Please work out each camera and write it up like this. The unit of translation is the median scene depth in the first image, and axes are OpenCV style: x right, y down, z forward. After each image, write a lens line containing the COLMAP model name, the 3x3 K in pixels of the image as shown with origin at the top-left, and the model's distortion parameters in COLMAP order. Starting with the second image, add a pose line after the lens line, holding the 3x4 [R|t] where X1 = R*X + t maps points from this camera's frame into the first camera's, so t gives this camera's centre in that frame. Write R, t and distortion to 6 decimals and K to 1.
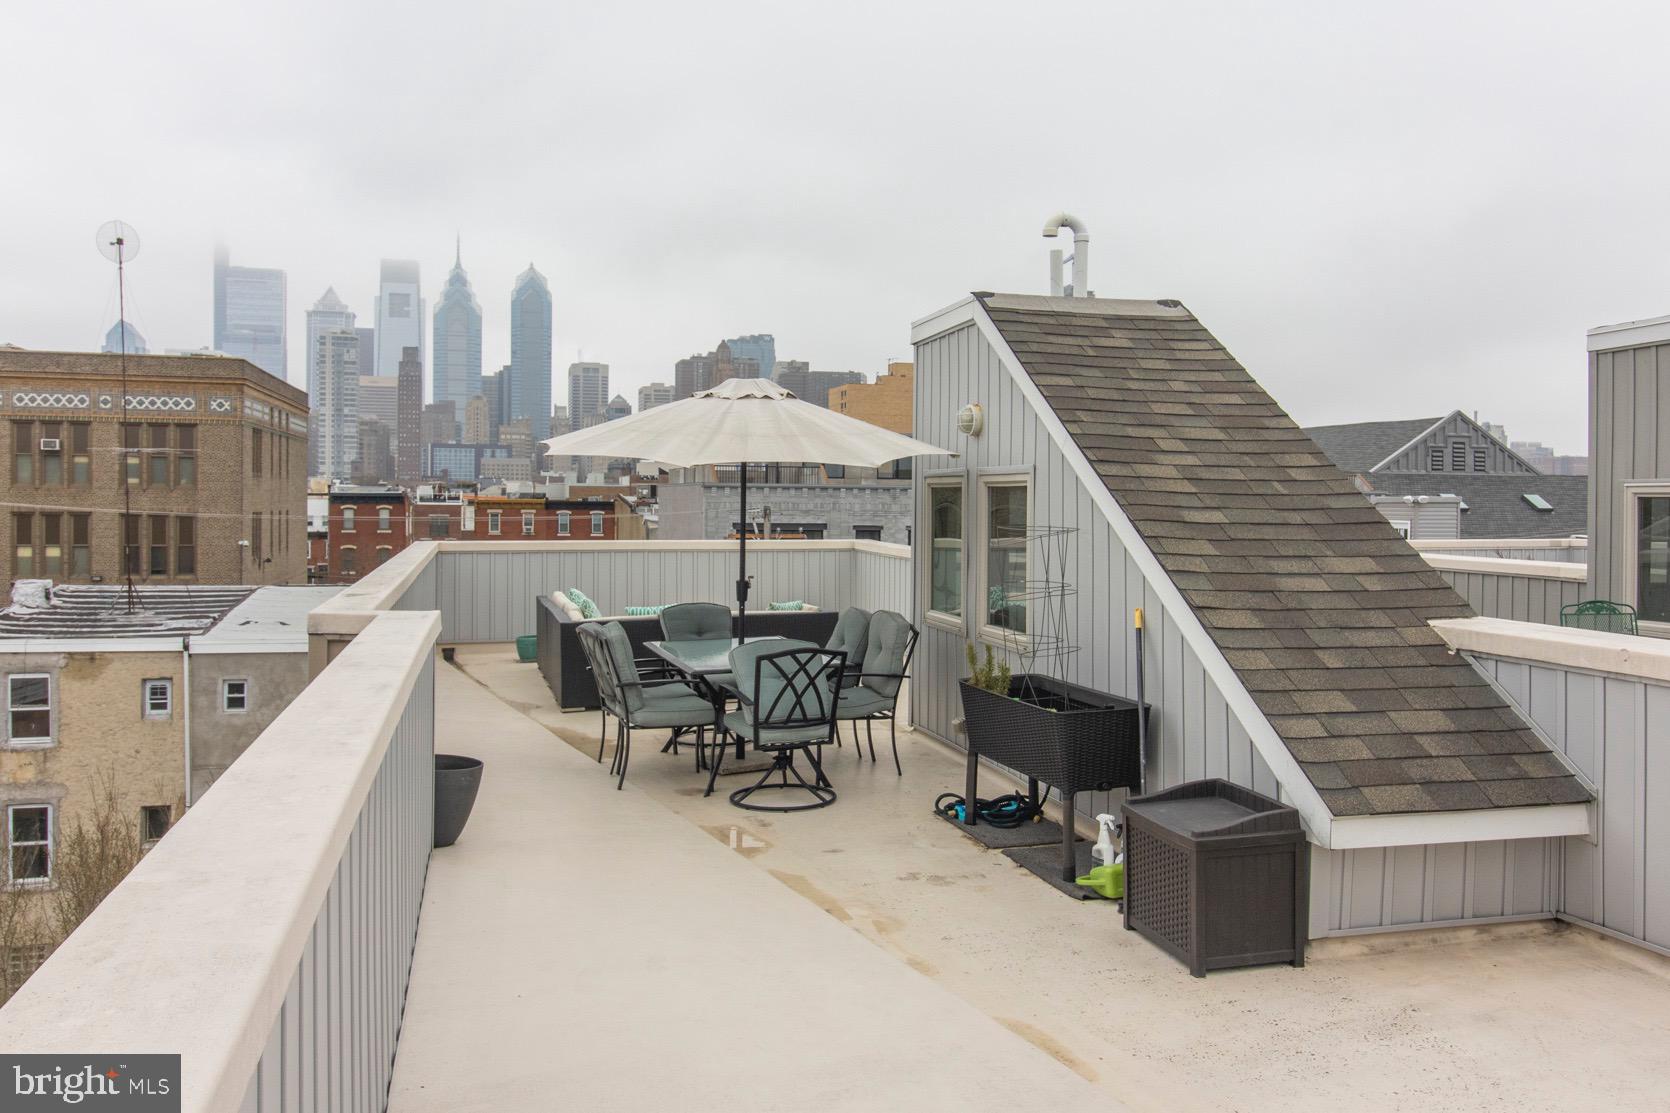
lens RADIAL K [[1328.8, 0, 835.4], [0, 1328.8, 519.0], [0, 0, 1]] dist [-0.000252, 0.002334]
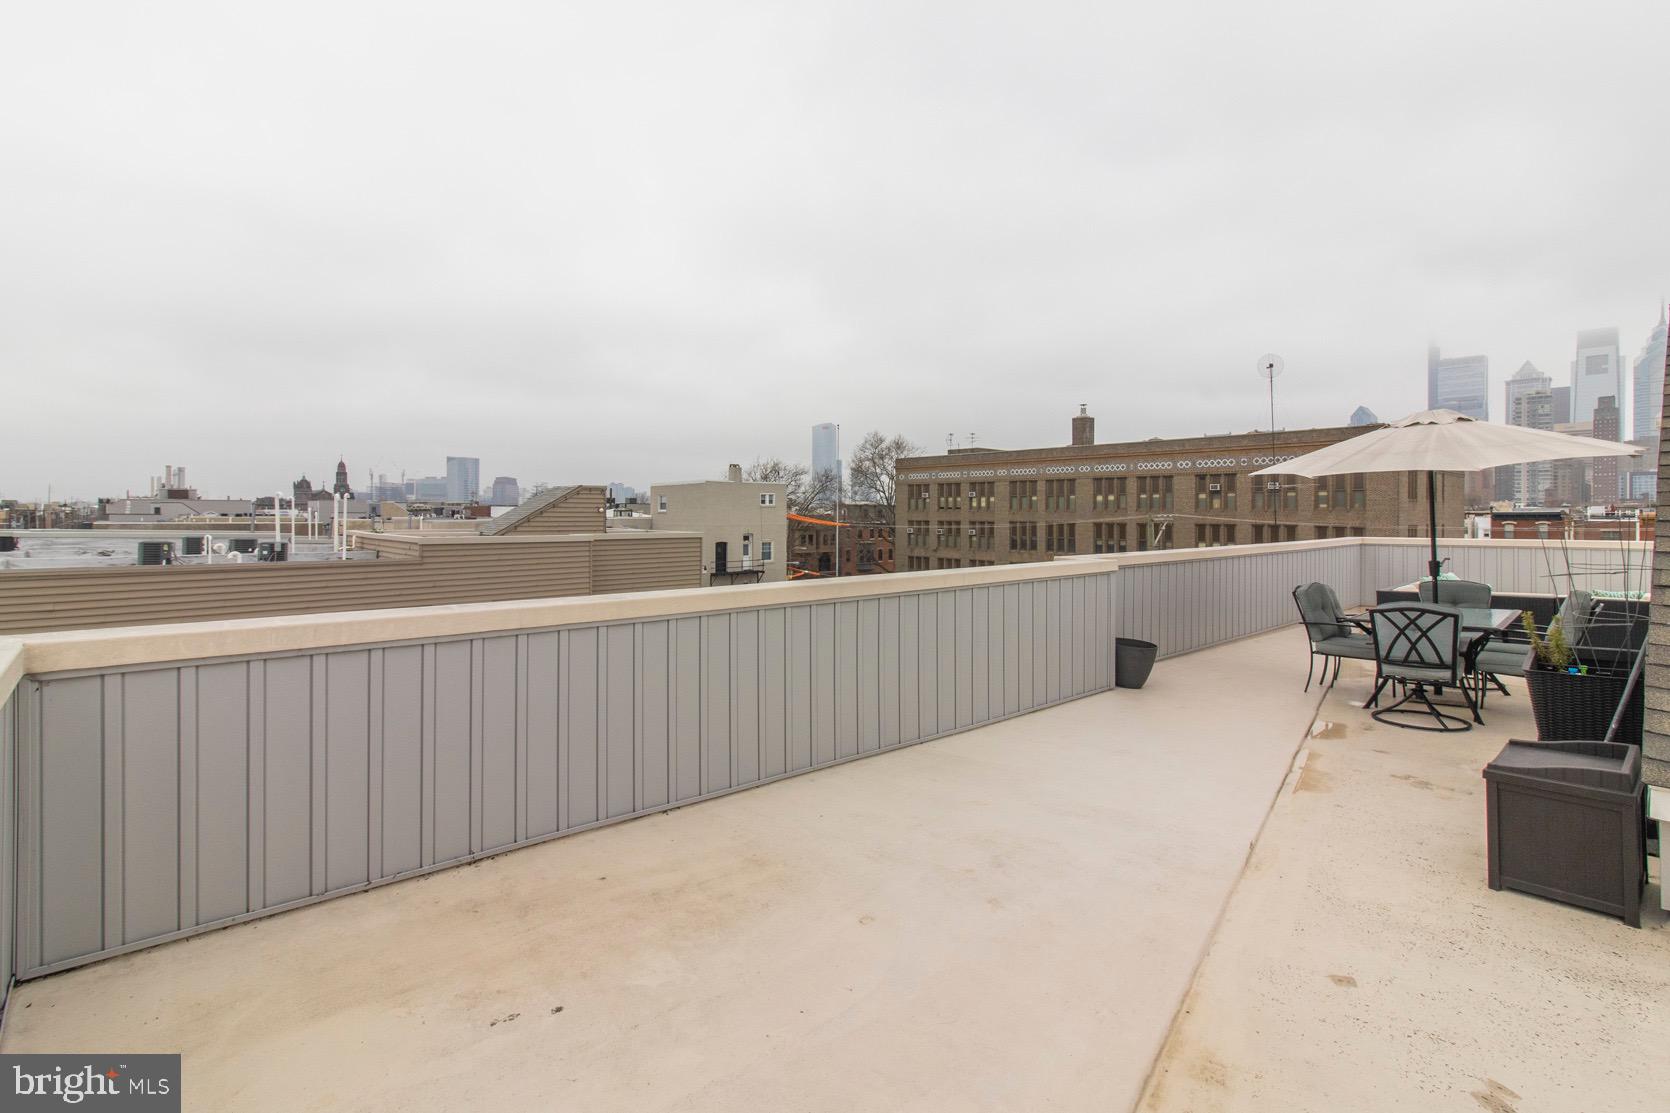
lens RADIAL K [[767.6, 0, 799.2], [0, 767.6, 521.3], [0, 0, 1]] dist [-0.000123, -0.000081]
pose [[0.432074, -0.001057, -0.901837, 0.107450], [-0.009907, 0.999933, -0.005918, 0.005299], [0.901784, 0.011492, 0.432035, 0.026315]]
